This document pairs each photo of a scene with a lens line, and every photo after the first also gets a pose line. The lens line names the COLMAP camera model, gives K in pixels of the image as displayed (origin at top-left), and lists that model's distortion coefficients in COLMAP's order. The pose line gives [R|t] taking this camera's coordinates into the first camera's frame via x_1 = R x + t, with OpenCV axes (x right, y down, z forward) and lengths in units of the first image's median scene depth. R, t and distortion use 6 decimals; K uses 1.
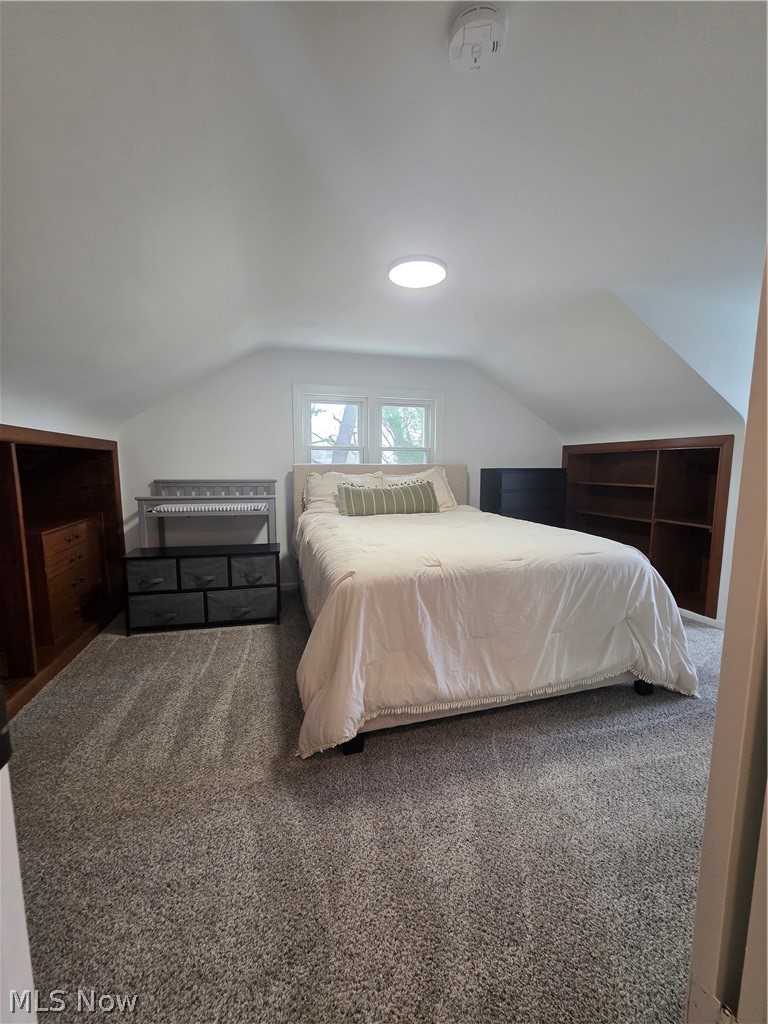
lens RADIAL K [[405.7, 0, 383.6], [0, 405.7, 517.7], [0, 0, 1]] dist [0.001182, 0.000626]
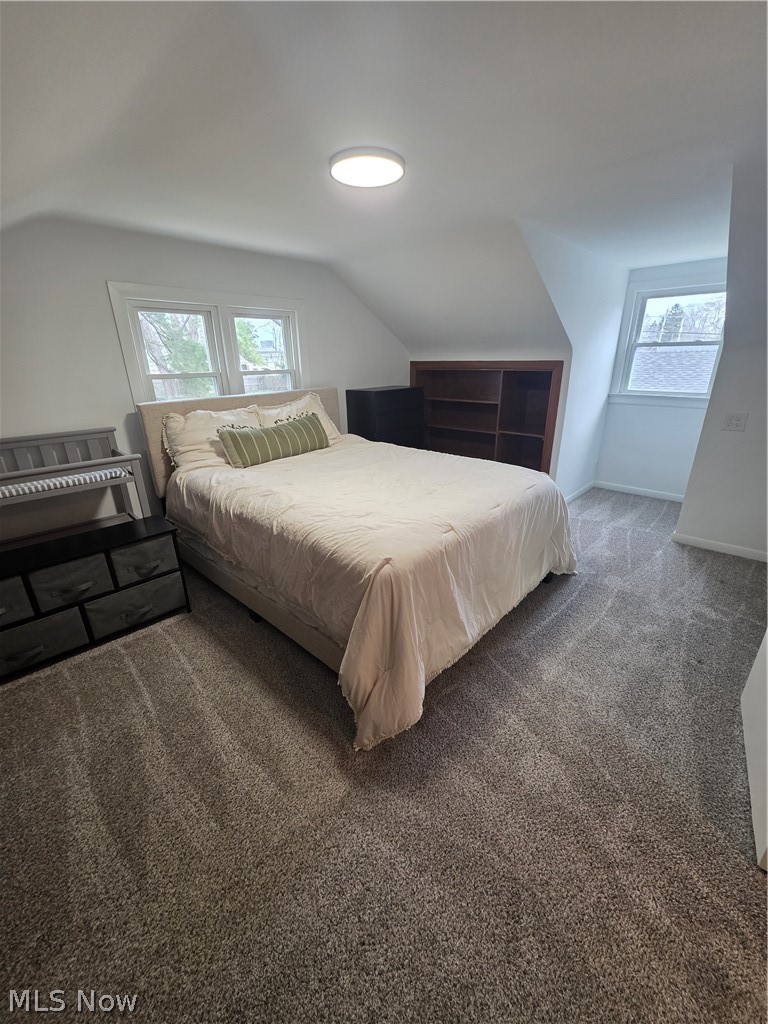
lens RADIAL K [[405.7, 0, 383.6], [0, 405.7, 517.7], [0, 0, 1]] dist [0.001182, 0.000626]
pose [[0.856130, -0.204018, 0.474781, -0.289856], [0.081477, 0.960566, 0.265846, -0.115756], [-0.510296, -0.188915, 0.838993, 0.146287]]
